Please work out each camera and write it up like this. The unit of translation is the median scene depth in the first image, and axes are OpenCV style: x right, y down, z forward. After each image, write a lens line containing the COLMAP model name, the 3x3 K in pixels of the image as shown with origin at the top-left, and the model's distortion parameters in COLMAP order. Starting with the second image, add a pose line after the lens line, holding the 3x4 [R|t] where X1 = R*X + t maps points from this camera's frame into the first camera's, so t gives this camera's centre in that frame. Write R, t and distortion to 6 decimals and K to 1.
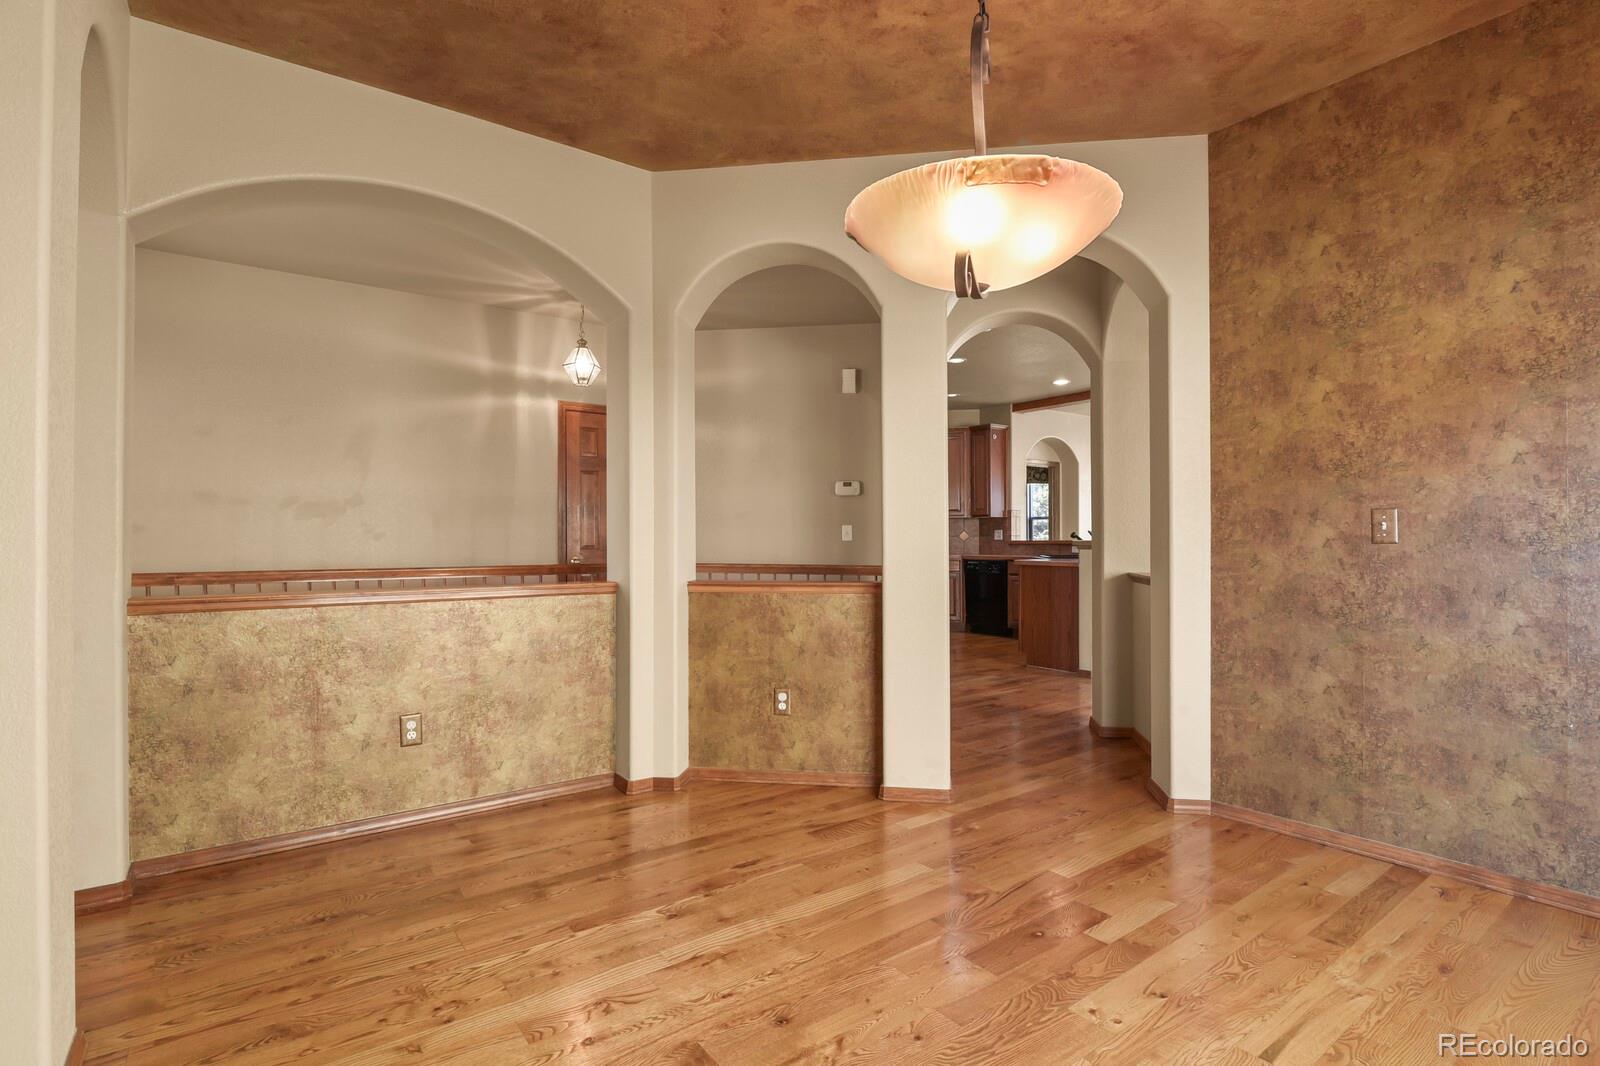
lens RADIAL K [[768.5, 0, 803.4], [0, 768.5, 535.1], [0, 0, 1]] dist [-0.014208, -0.000748]
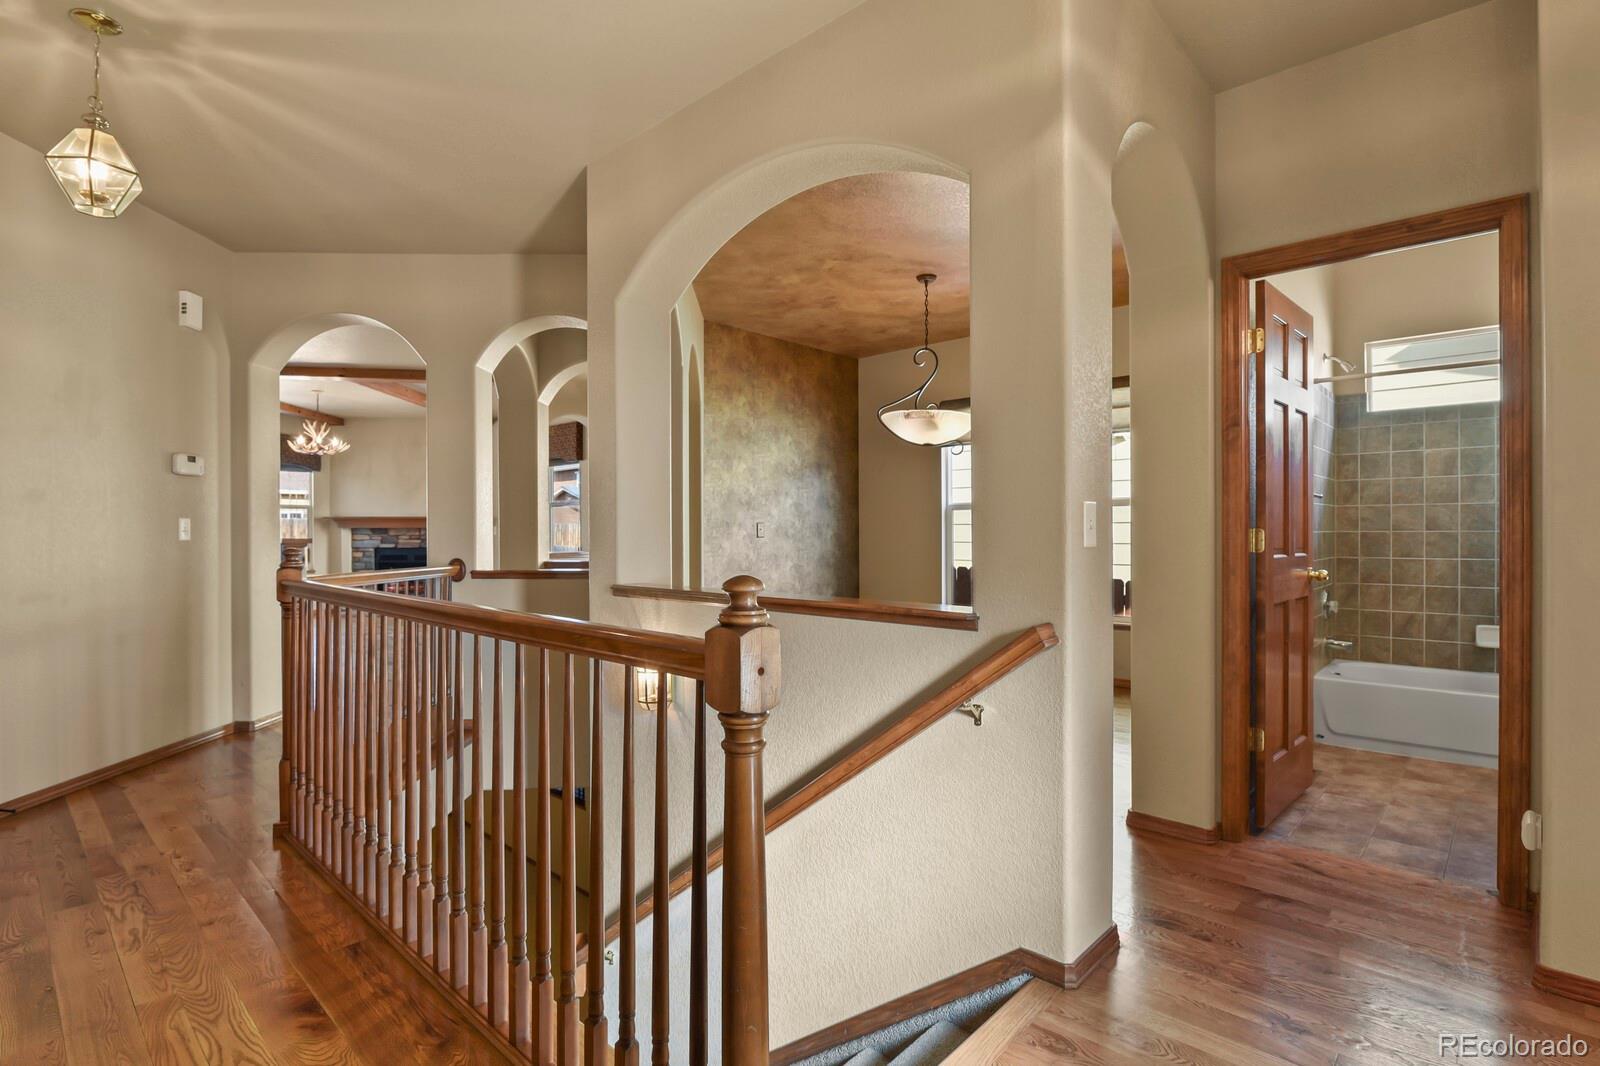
lens RADIAL K [[783.0, 0, 807.6], [0, 783.0, 534.9], [0, 0, 1]] dist [-0.002545, -0.005682]
pose [[-0.189553, -0.002927, 0.981866, -1.621043], [-0.003809, 0.999990, 0.002245, -0.003526], [-0.981863, -0.003314, -0.189563, 1.289715]]
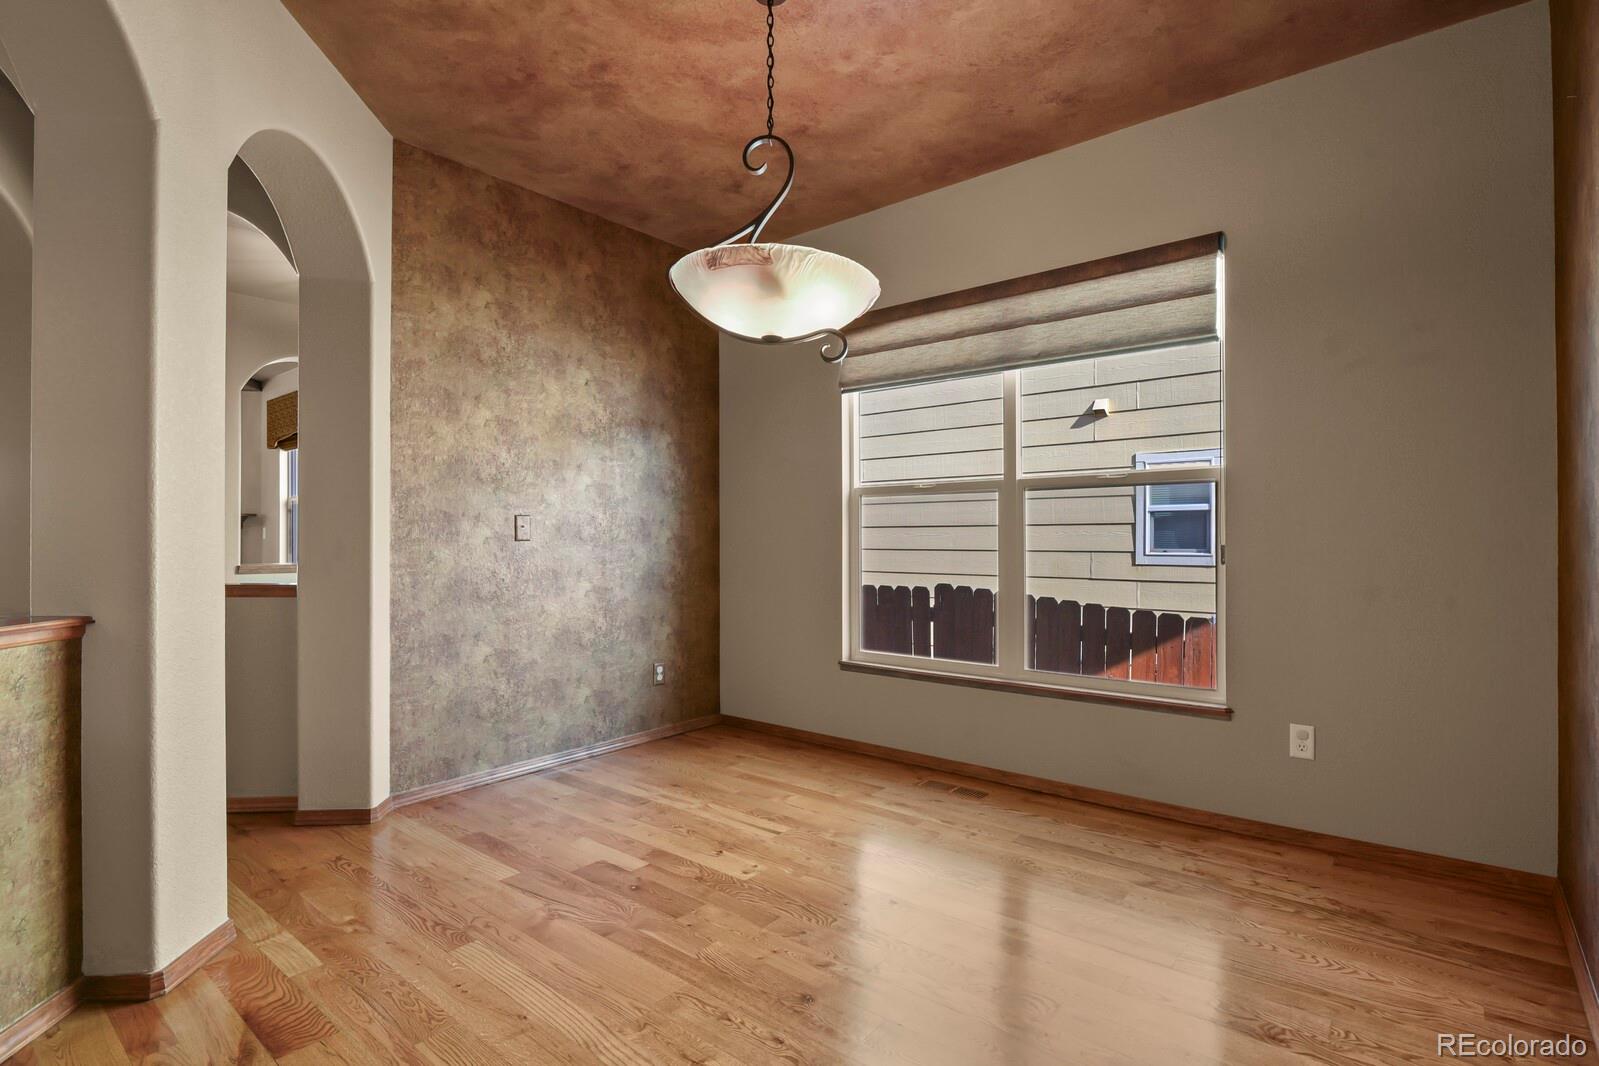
lens RADIAL K [[782.5, 0, 807.1], [0, 782.5, 534.9], [0, 0, 1]] dist [-0.002545, -0.005682]
pose [[-0.245439, 0.006759, 0.969388, -0.700085], [-0.005285, 0.999952, -0.008310, 0.008906], [-0.969398, -0.007163, -0.245391, 0.832435]]
